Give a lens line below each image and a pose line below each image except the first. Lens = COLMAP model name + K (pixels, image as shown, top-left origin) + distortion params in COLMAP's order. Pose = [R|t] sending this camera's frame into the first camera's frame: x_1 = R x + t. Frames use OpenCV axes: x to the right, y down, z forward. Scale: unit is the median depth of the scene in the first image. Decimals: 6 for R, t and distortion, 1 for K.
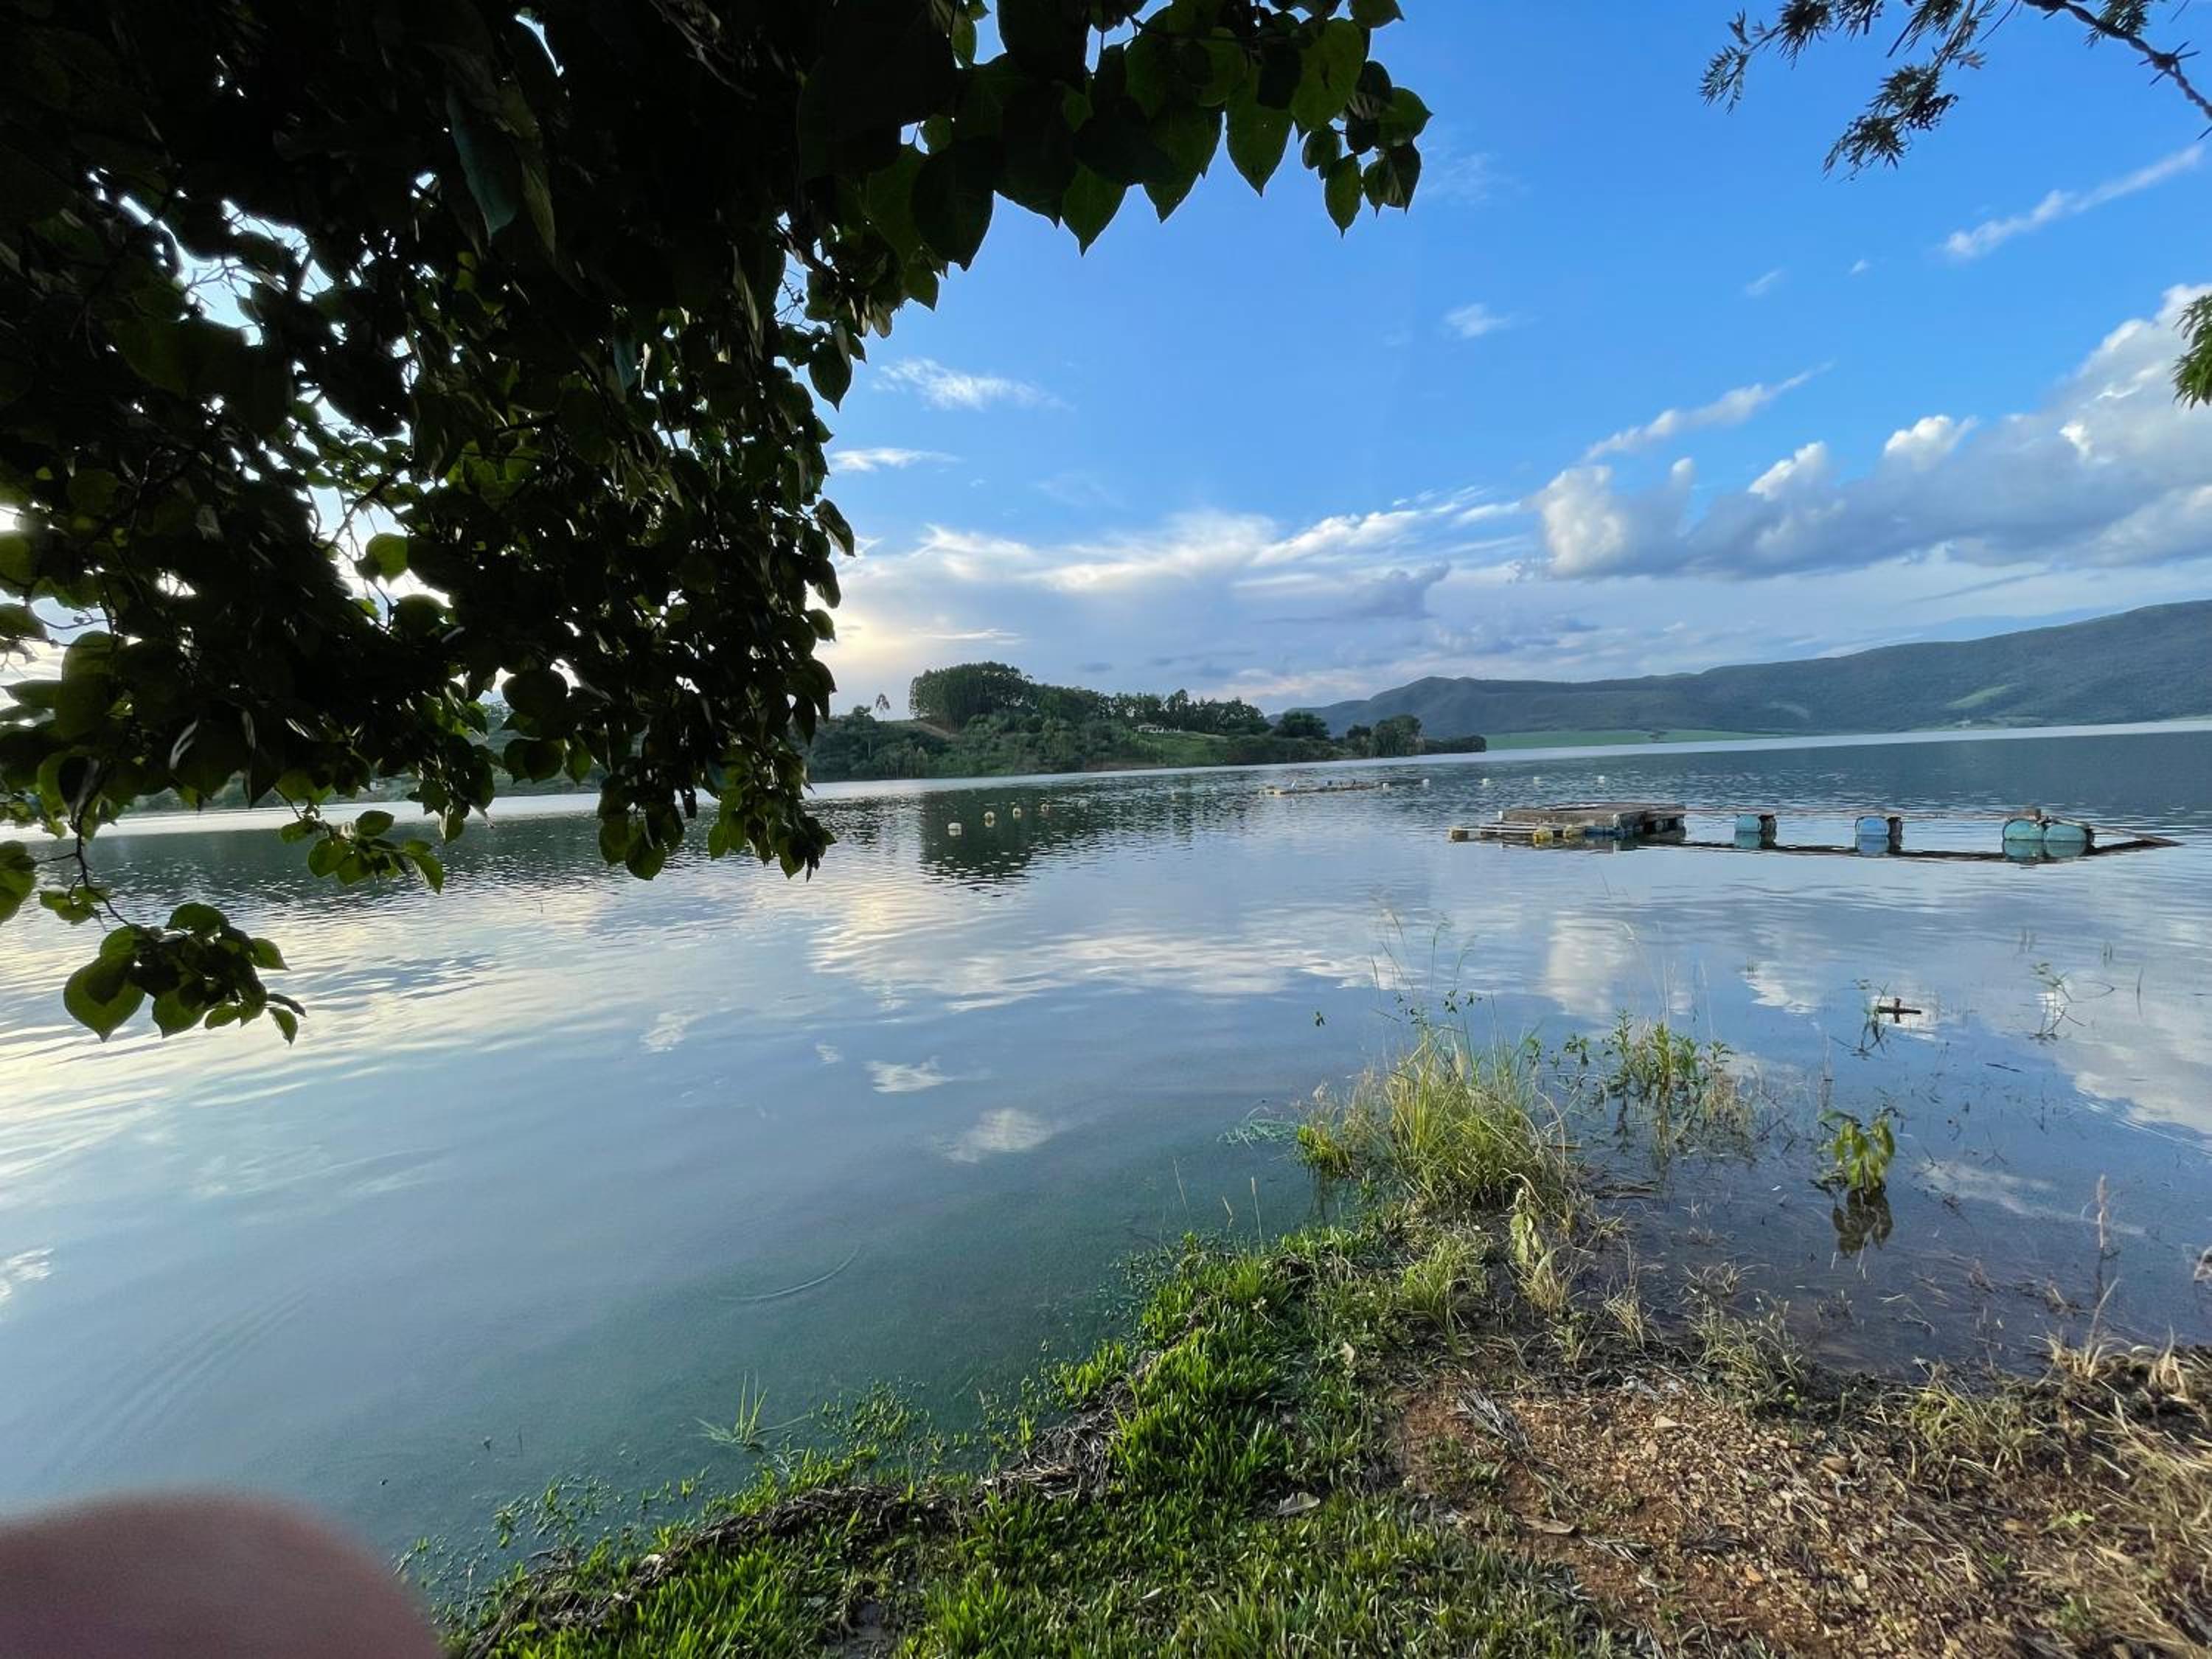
lens RADIAL K [[898.4, 0, 1107.7], [0, 898.4, 831.4], [0, 0, 1]] dist [-0.003933, 0.000726]
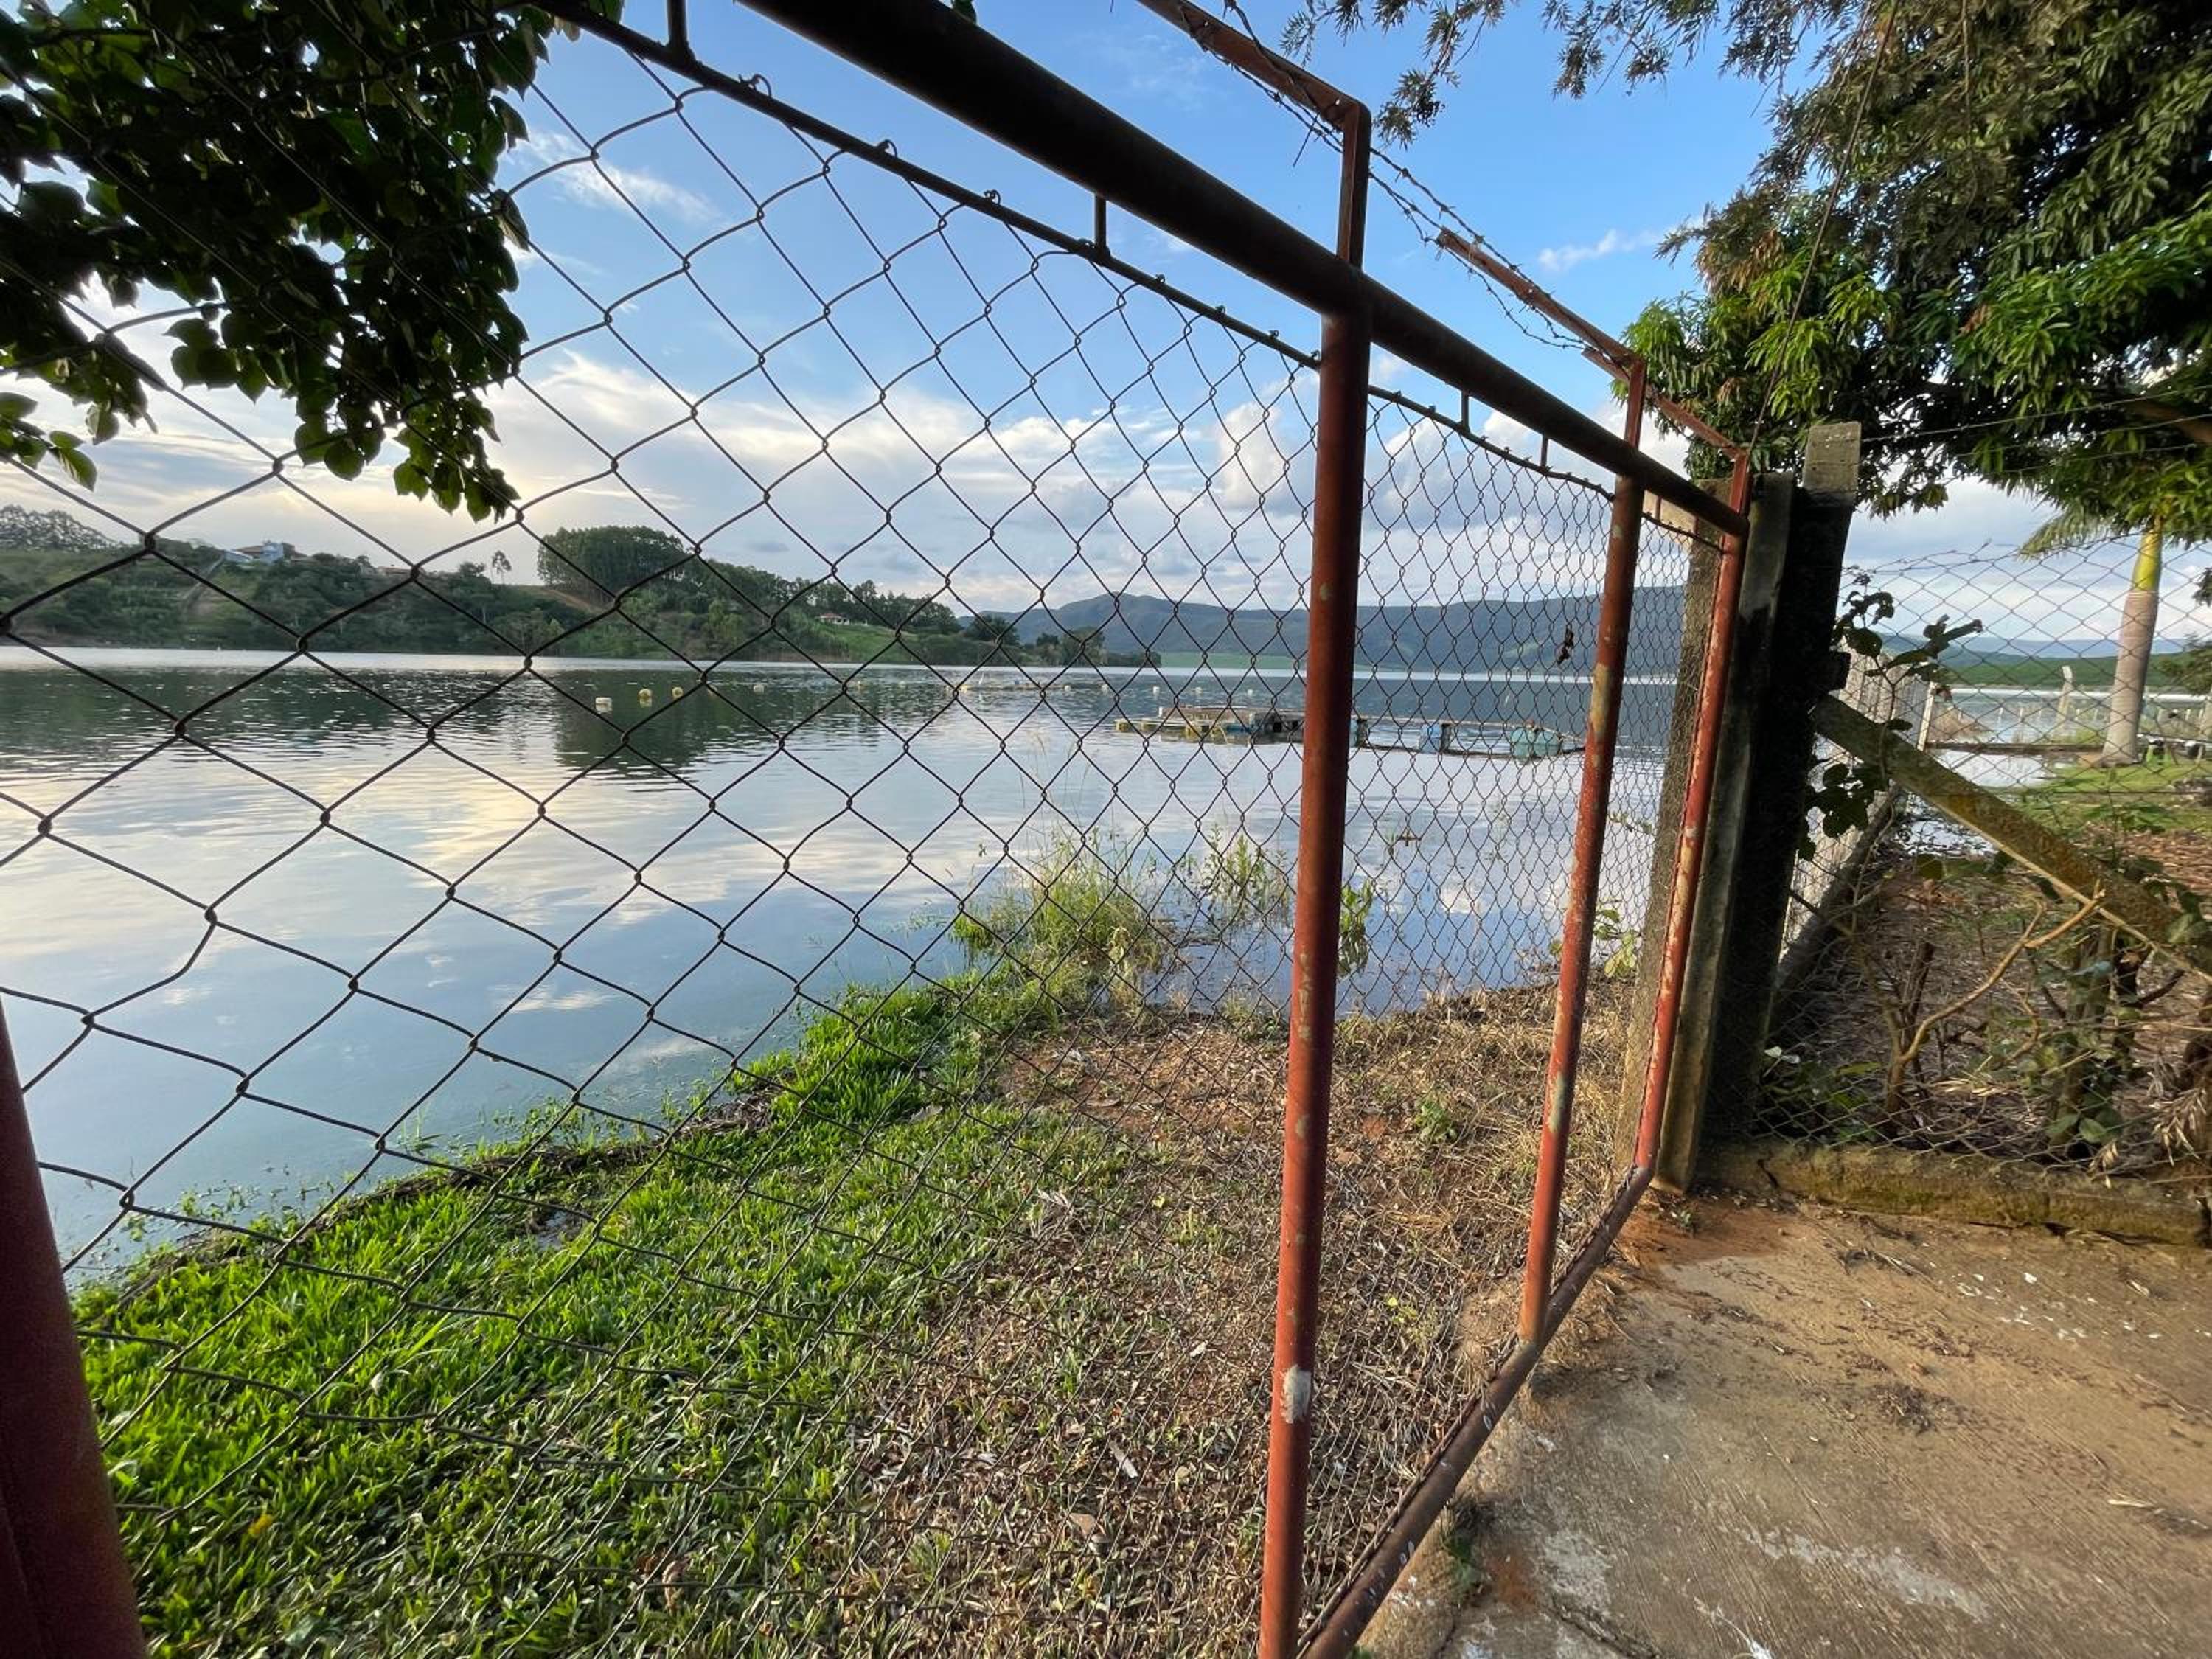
lens RADIAL K [[898.4, 0, 1110.6], [0, 898.4, 837.7], [0, 0, 1]] dist [-0.003933, 0.000726]
pose [[0.940397, 0.001578, 0.340074, 0.017202], [-0.039495, 0.993730, 0.104603, 0.183231], [-0.337776, -0.111800, 0.934563, -0.254130]]
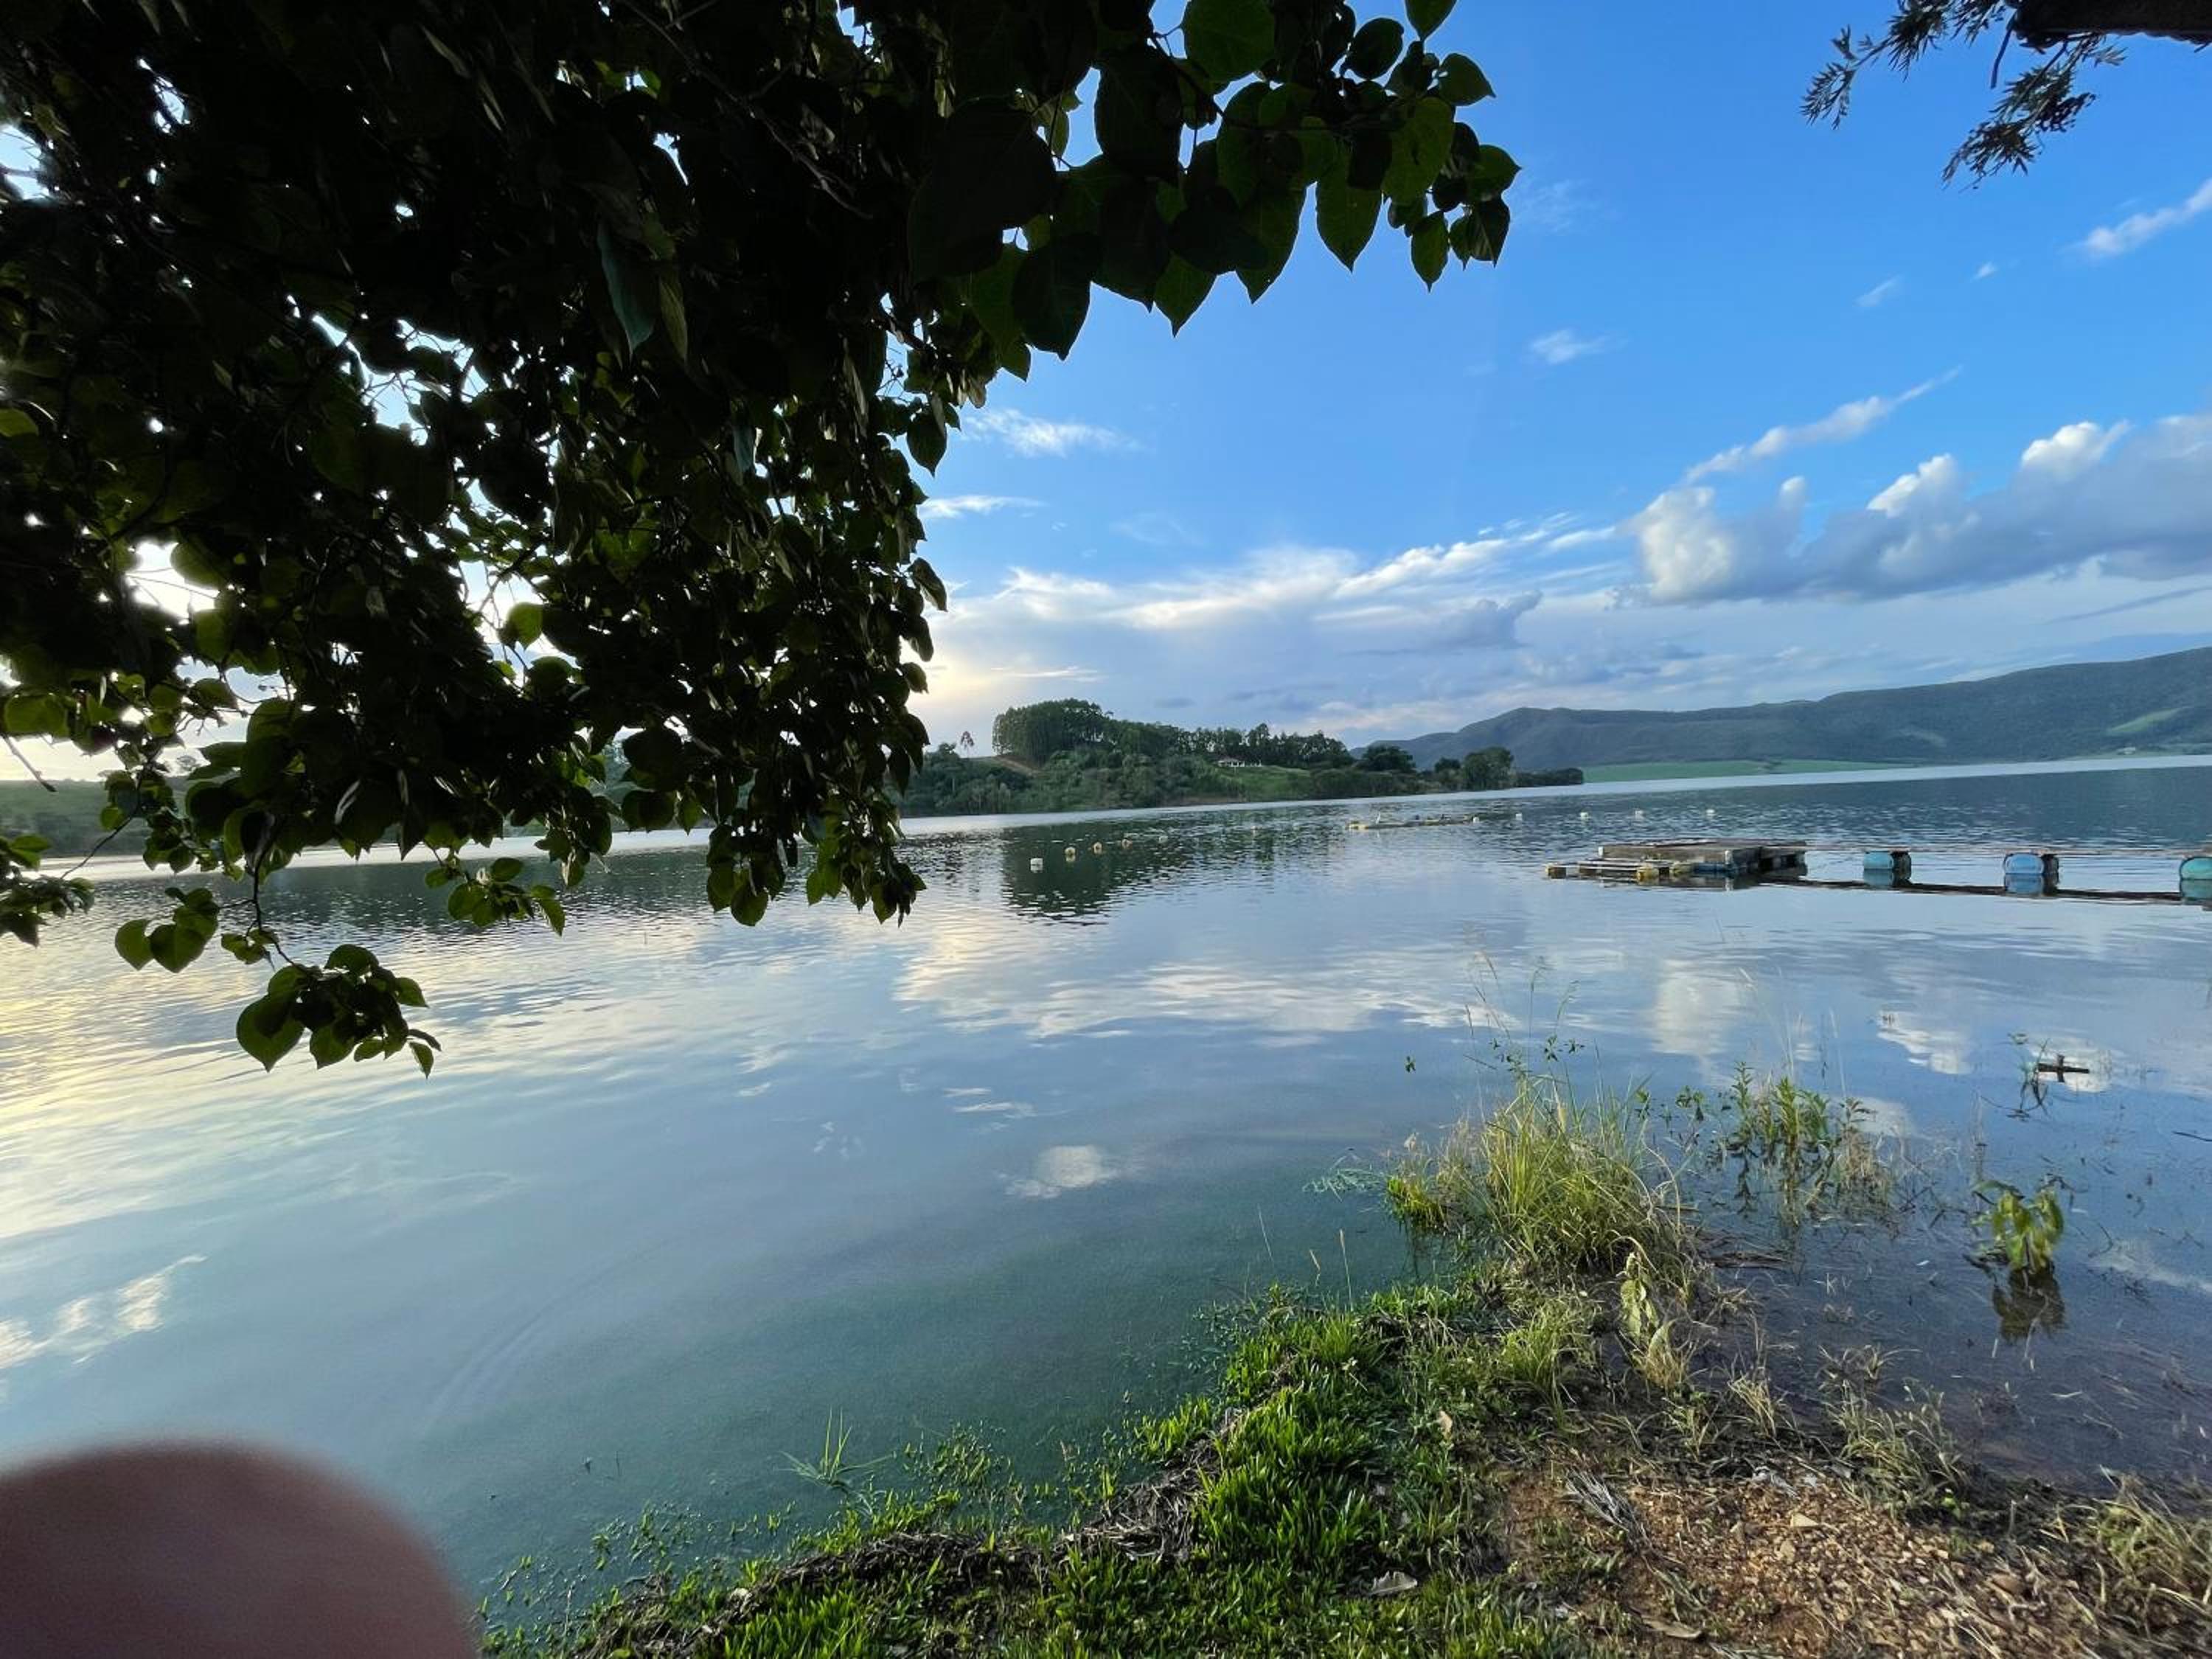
lens RADIAL K [[898.4, 0, 1106.6], [0, 898.4, 831.2], [0, 0, 1]] dist [-0.003933, 0.000726]
pose [[0.995921, -0.001360, -0.090223, -0.003280], [-0.002163, 0.999239, -0.038937, -0.008159], [0.090207, 0.038973, 0.995160, -0.002427]]
